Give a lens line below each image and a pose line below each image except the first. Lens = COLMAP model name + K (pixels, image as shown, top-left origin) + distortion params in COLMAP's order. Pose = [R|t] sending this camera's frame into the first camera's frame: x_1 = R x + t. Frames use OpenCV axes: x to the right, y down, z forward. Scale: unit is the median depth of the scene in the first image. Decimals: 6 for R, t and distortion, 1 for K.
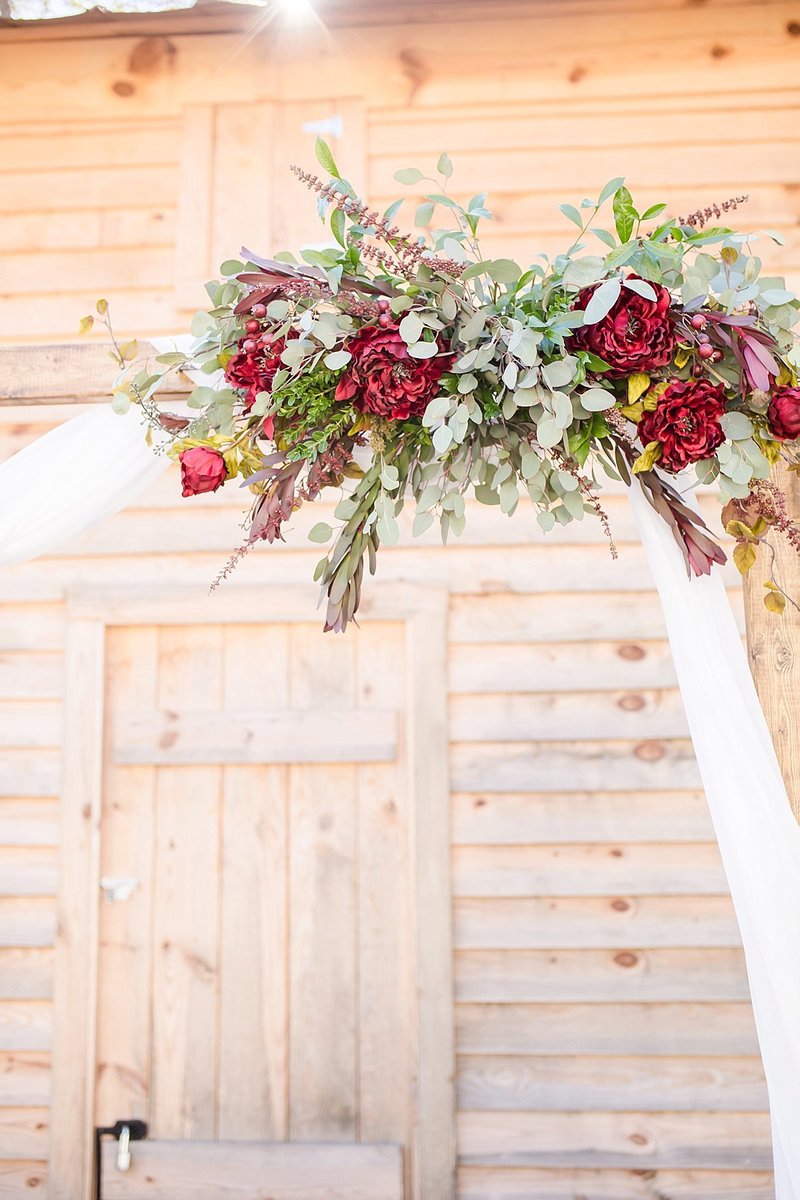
lens RADIAL K [[1206.5, 0, 361.0], [0, 1206.5, 584.7], [0, 0, 1]] dist [-0.080413, 0.116012]
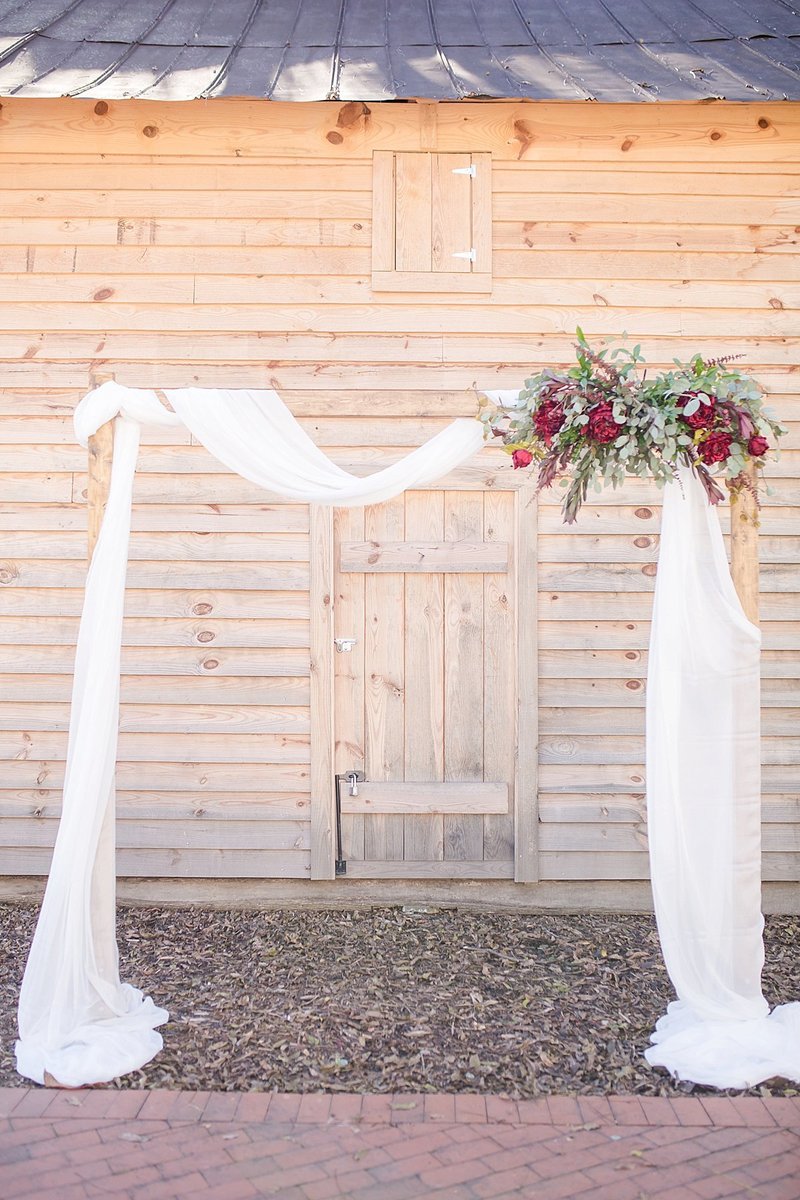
lens RADIAL K [[1206.5, 0, 361.0], [0, 1206.5, 584.7], [0, 0, 1]] dist [-0.080413, 0.116012]
pose [[0.997200, 0.014897, 0.073278, -0.319063], [-0.026574, 0.986586, 0.161067, -0.114692], [-0.069896, -0.162563, 0.984219, -0.721301]]
